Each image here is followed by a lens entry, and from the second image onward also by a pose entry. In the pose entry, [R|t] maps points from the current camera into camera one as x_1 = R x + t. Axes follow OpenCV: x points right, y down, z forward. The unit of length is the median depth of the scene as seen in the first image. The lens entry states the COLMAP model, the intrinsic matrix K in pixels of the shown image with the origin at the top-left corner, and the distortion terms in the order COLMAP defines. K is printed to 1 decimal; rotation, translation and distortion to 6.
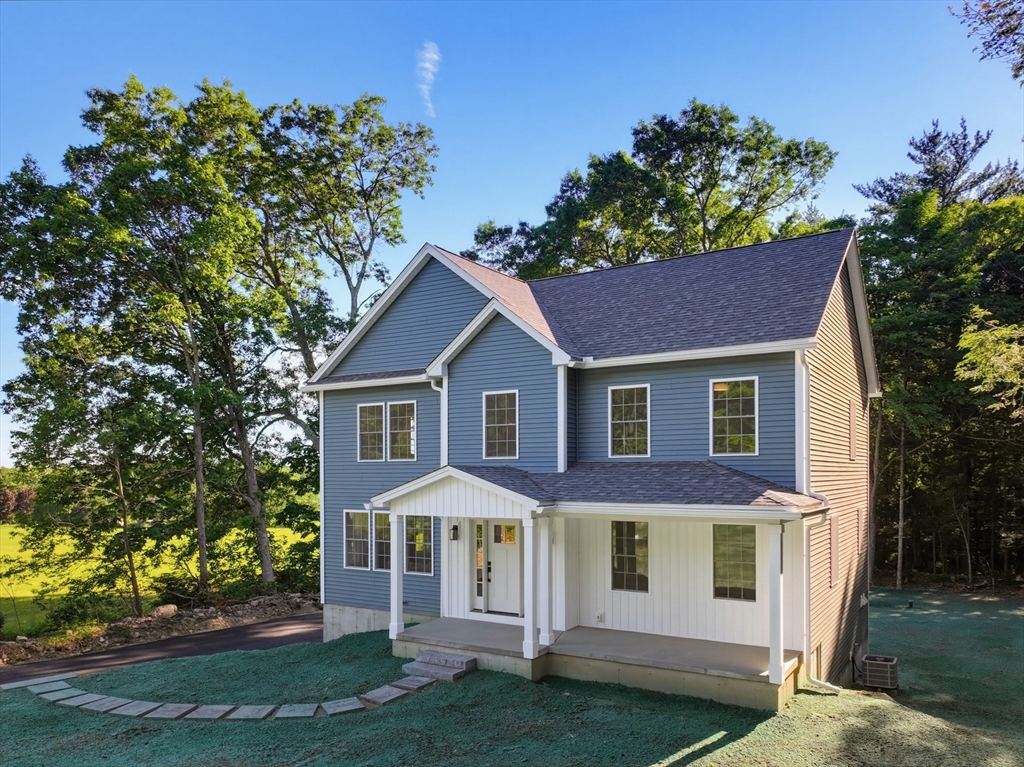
lens RADIAL K [[750.3, 0, 501.0], [0, 750.3, 396.8], [0, 0, 1]] dist [-0.005845, 0.049827]
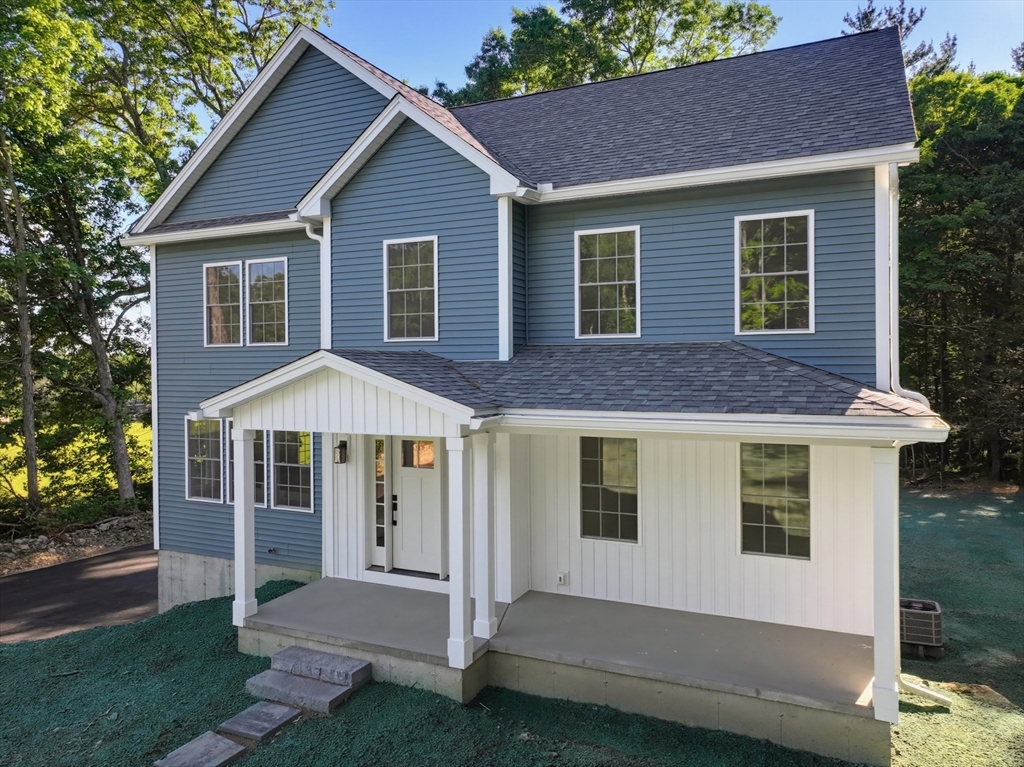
lens RADIAL K [[750.3, 0, 501.0], [0, 750.3, 396.8], [0, 0, 1]] dist [-0.005845, 0.049827]
pose [[0.993953, -0.007344, 0.109564, 0.005707], [-0.008488, 0.989638, 0.143333, 0.036504], [-0.109481, -0.143397, 0.983591, 0.339271]]
